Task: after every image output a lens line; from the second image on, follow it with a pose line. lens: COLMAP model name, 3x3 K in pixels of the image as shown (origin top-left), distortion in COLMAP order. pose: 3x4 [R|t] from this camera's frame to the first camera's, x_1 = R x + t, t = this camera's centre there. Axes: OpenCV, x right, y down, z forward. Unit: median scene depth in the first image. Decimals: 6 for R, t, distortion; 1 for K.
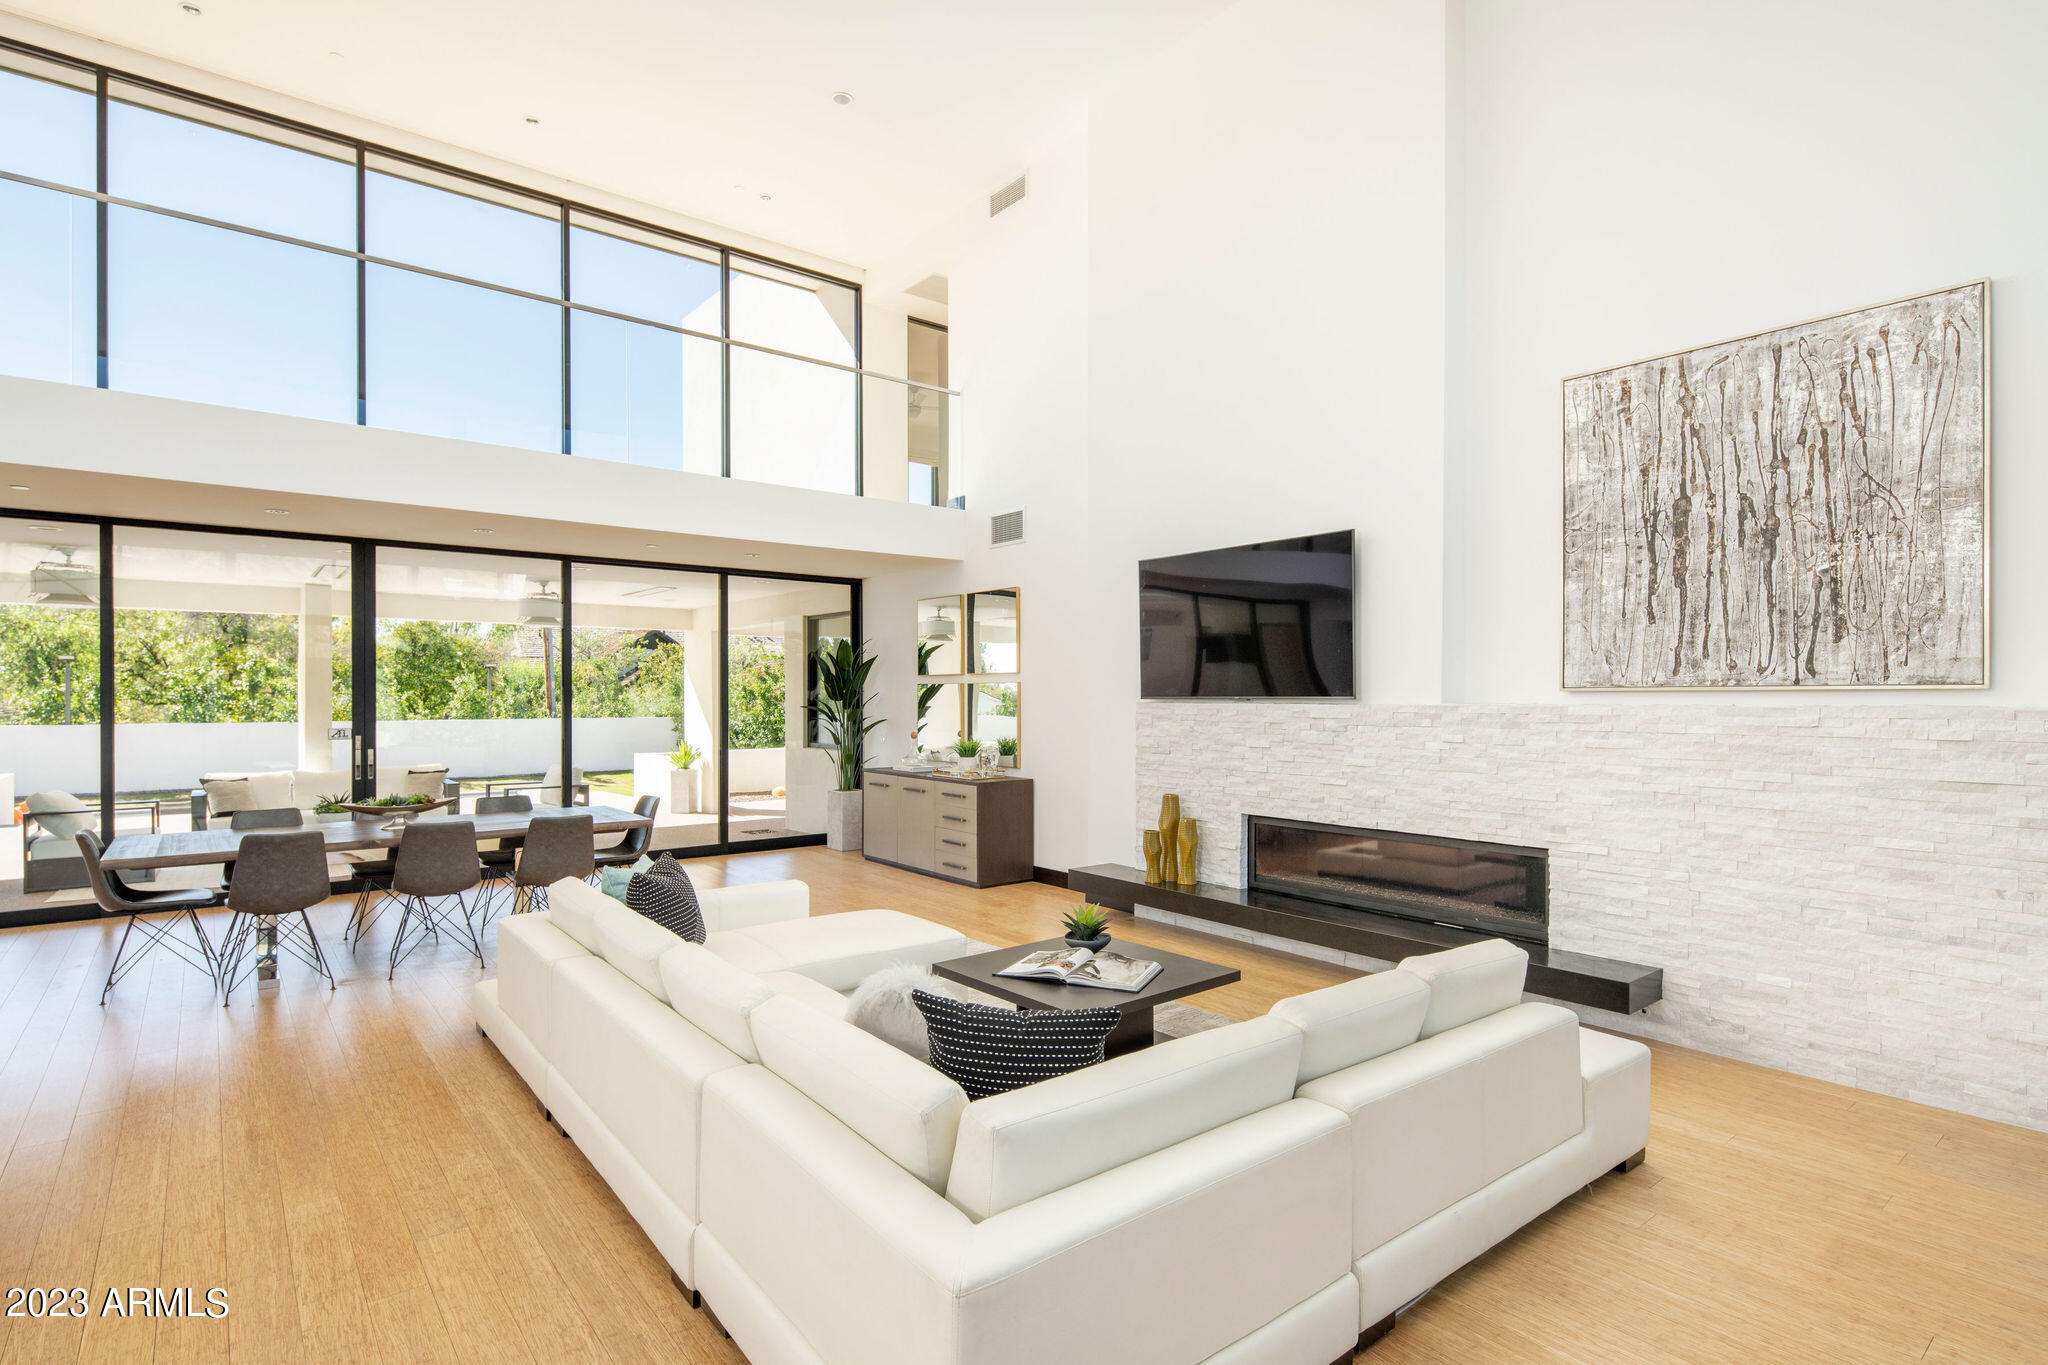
lens RADIAL K [[1047.3, 0, 994.1], [0, 1047.3, 700.3], [0, 0, 1]] dist [0.066353, -0.025769]
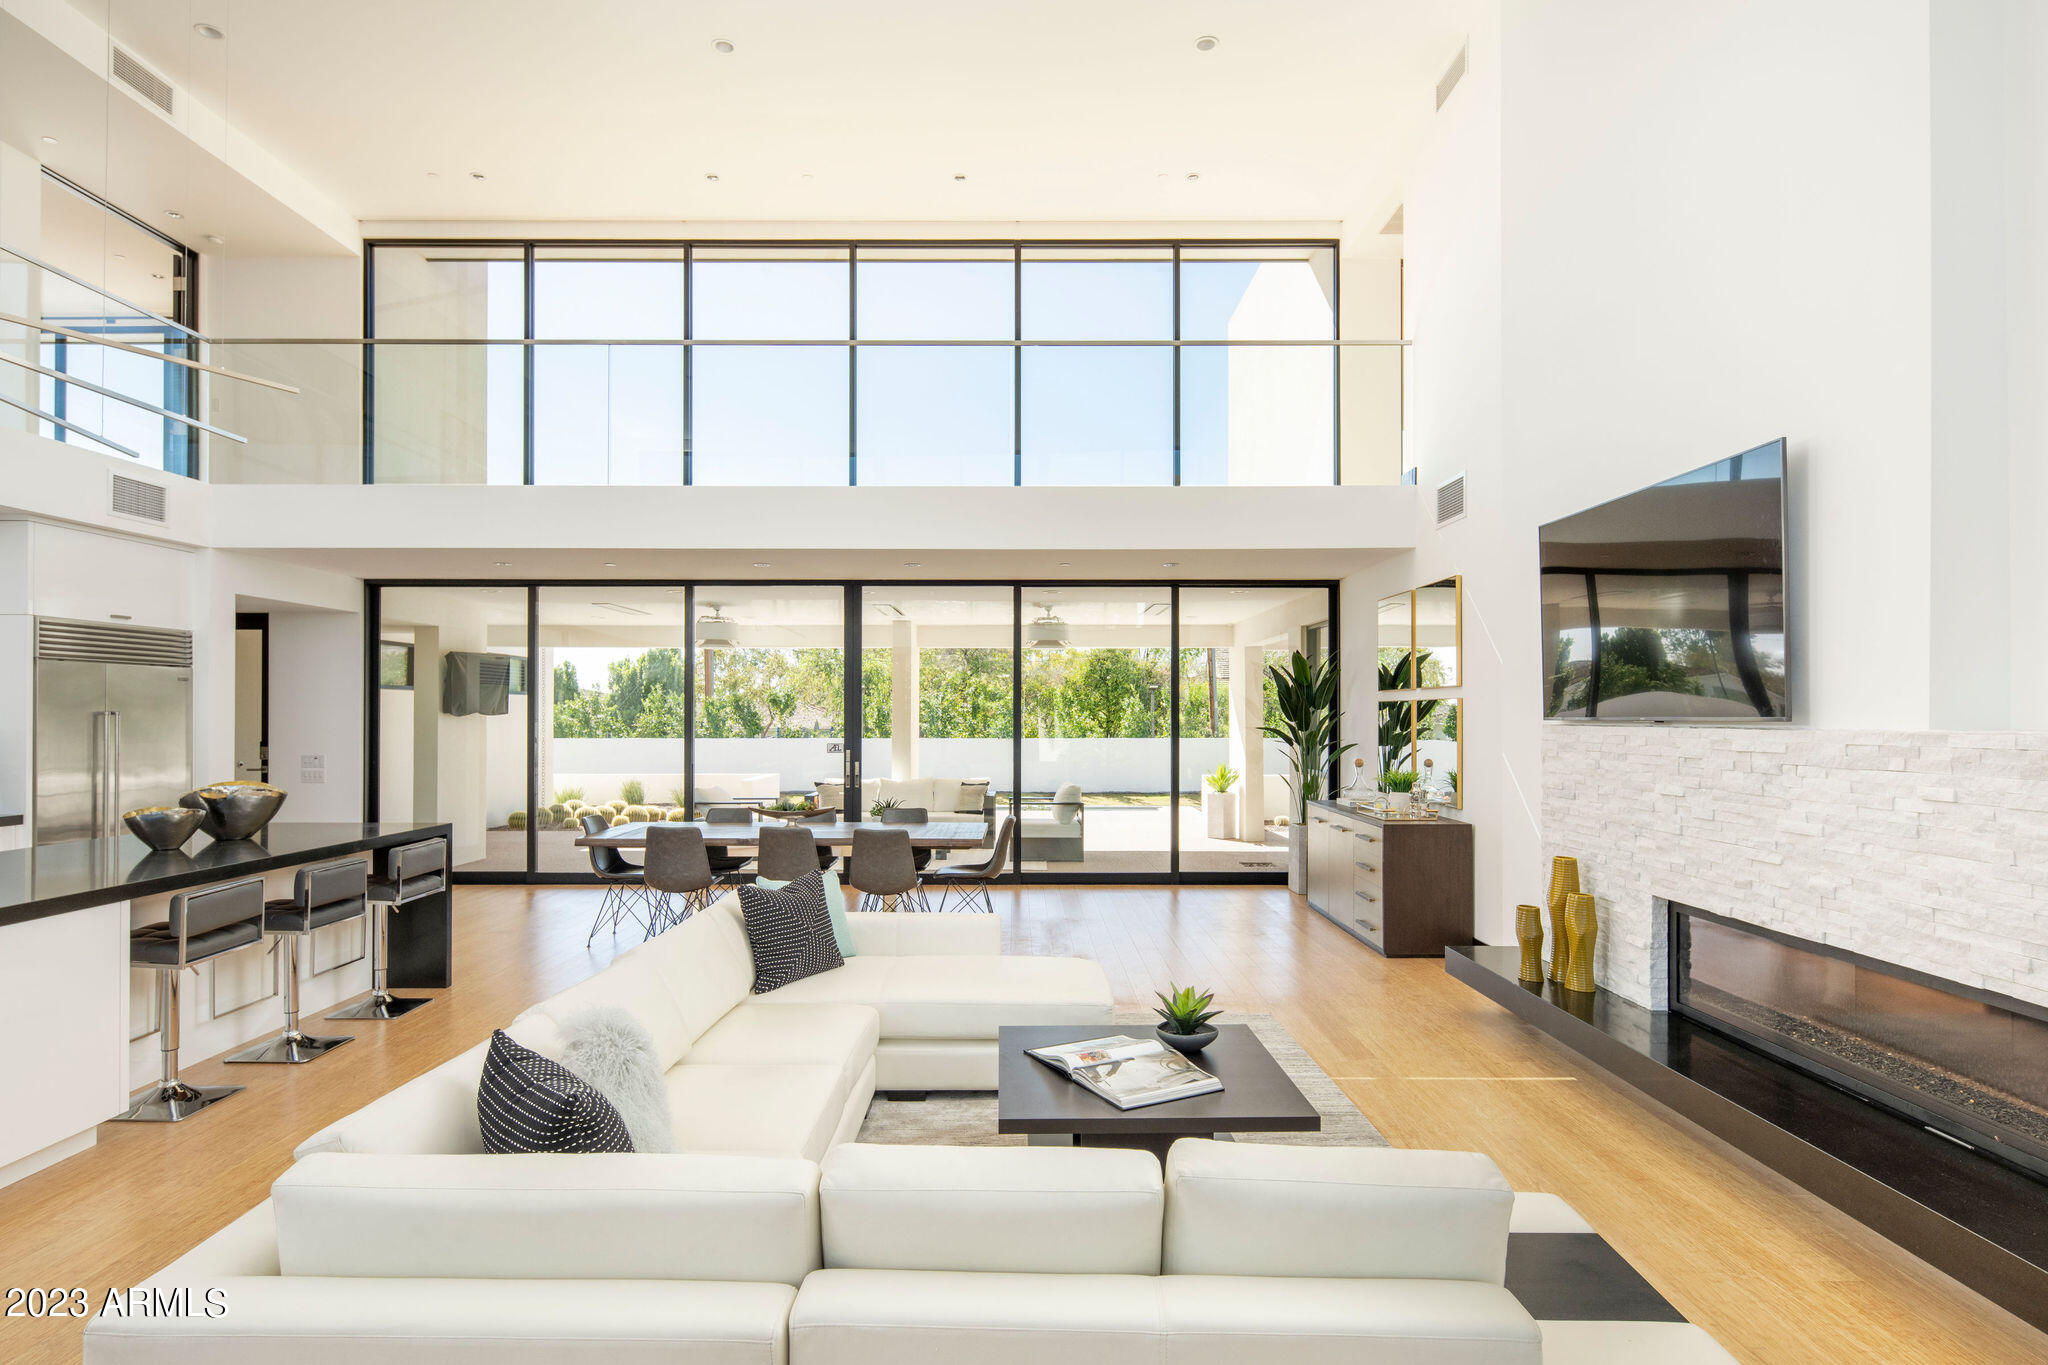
lens RADIAL K [[1075.1, 0, 1017.4], [0, 1075.1, 710.5], [0, 0, 1]] dist [0.013569, -0.000435]
pose [[0.804272, -0.002910, -0.594254, 0.274286], [-0.002455, 0.999963, -0.008219, -0.000714], [0.594256, 0.008069, 0.804235, 0.193261]]
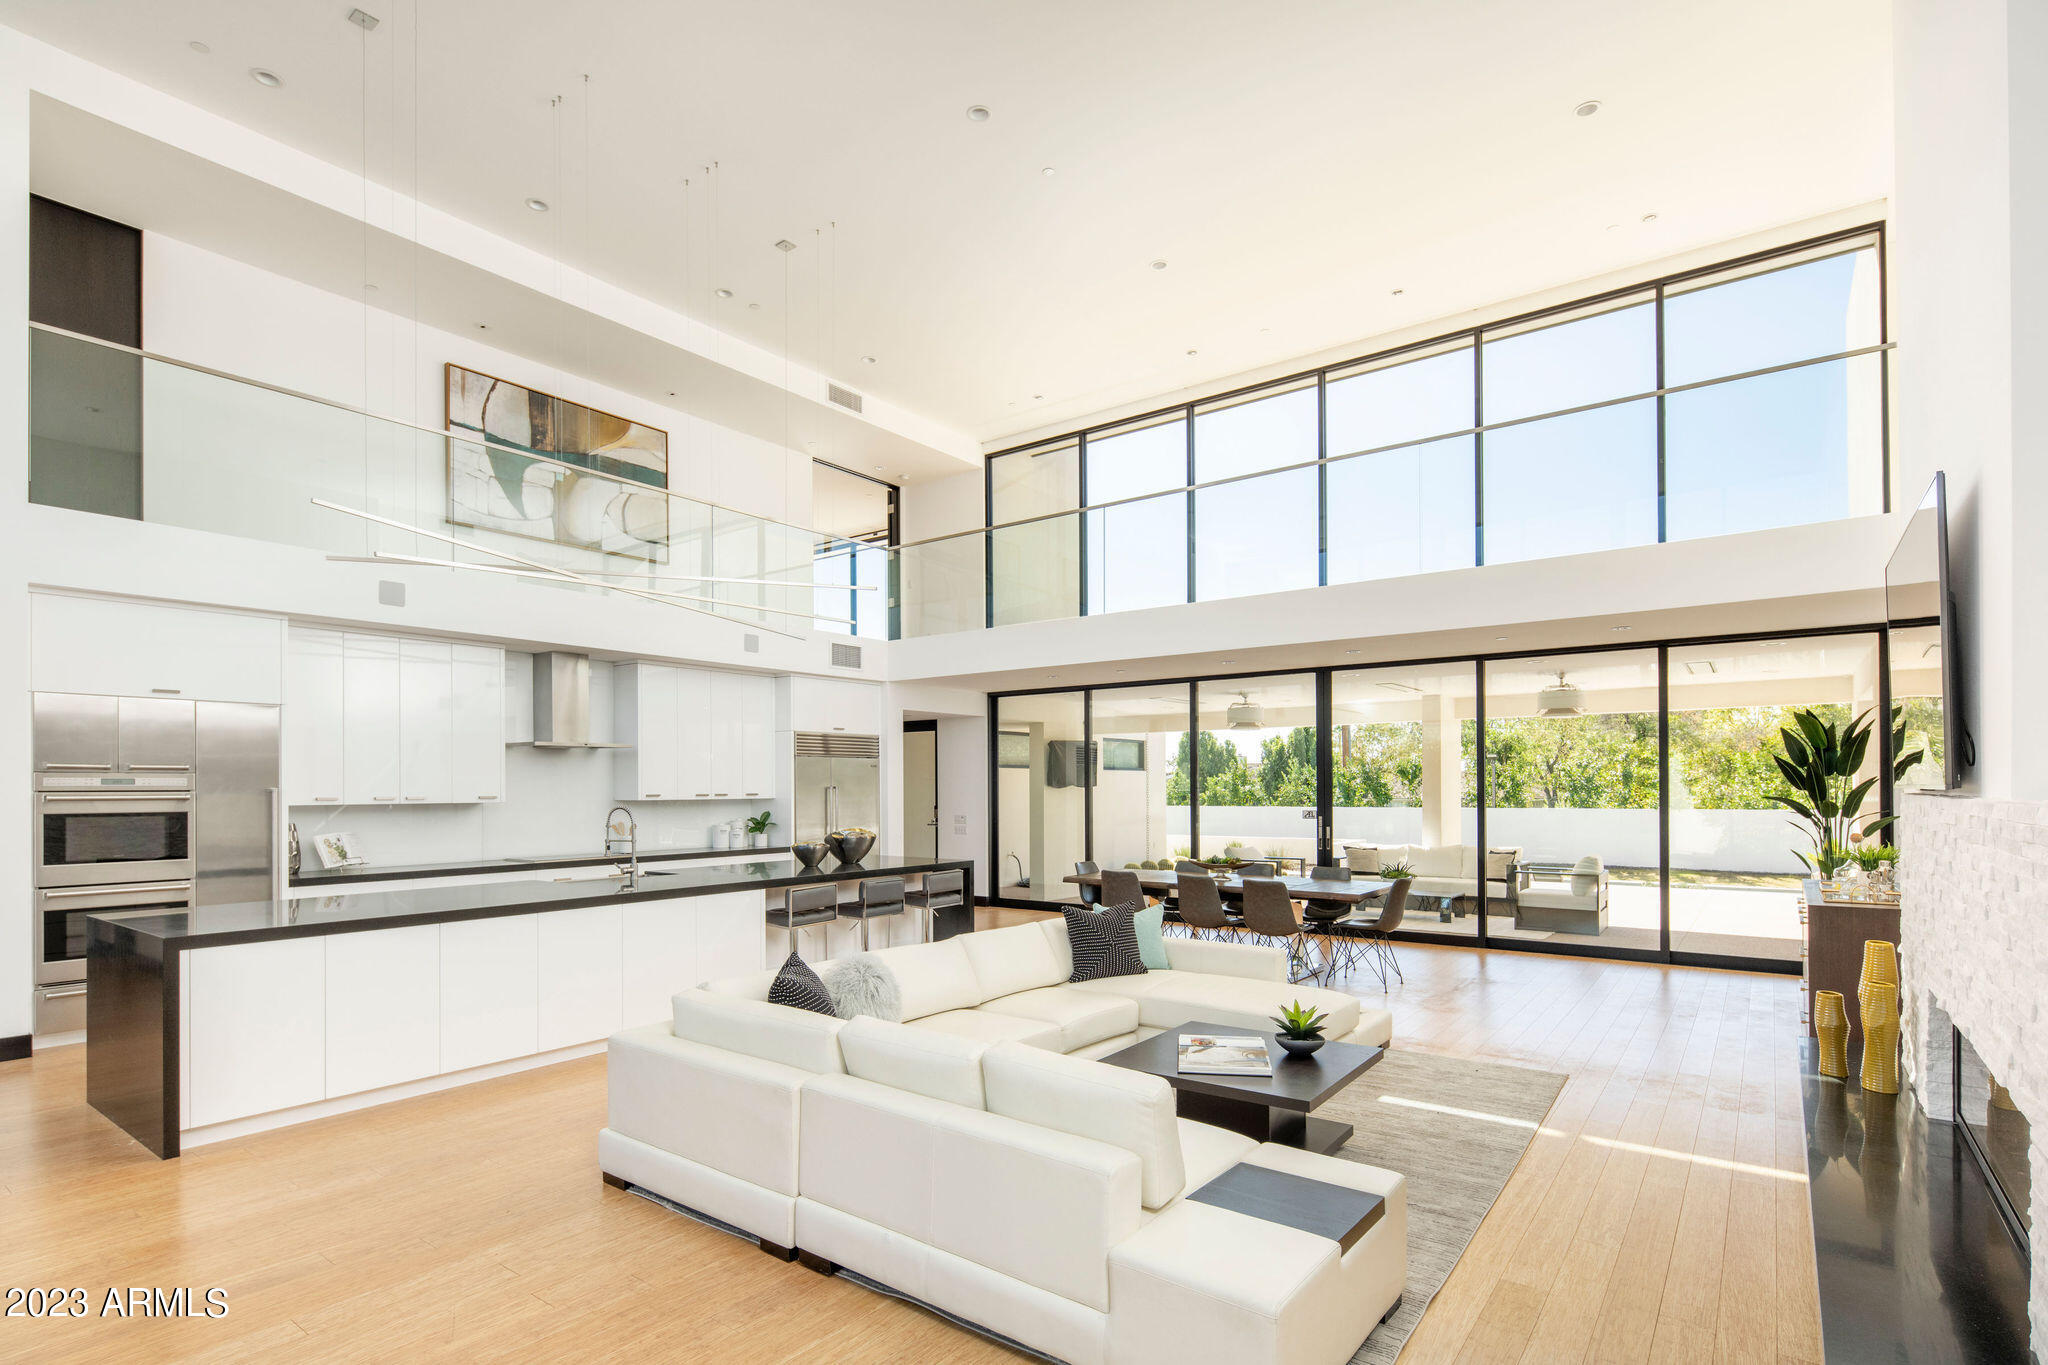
lens RADIAL K [[1013.8, 0, 1027.3], [0, 1013.8, 782.7], [0, 0, 1]] dist [0.036947, -0.000130]
pose [[0.300255, -0.006623, -0.953836, 0.555128], [0.001495, 0.999978, -0.006472, -0.001089], [0.953858, 0.000517, 0.300258, 0.311597]]
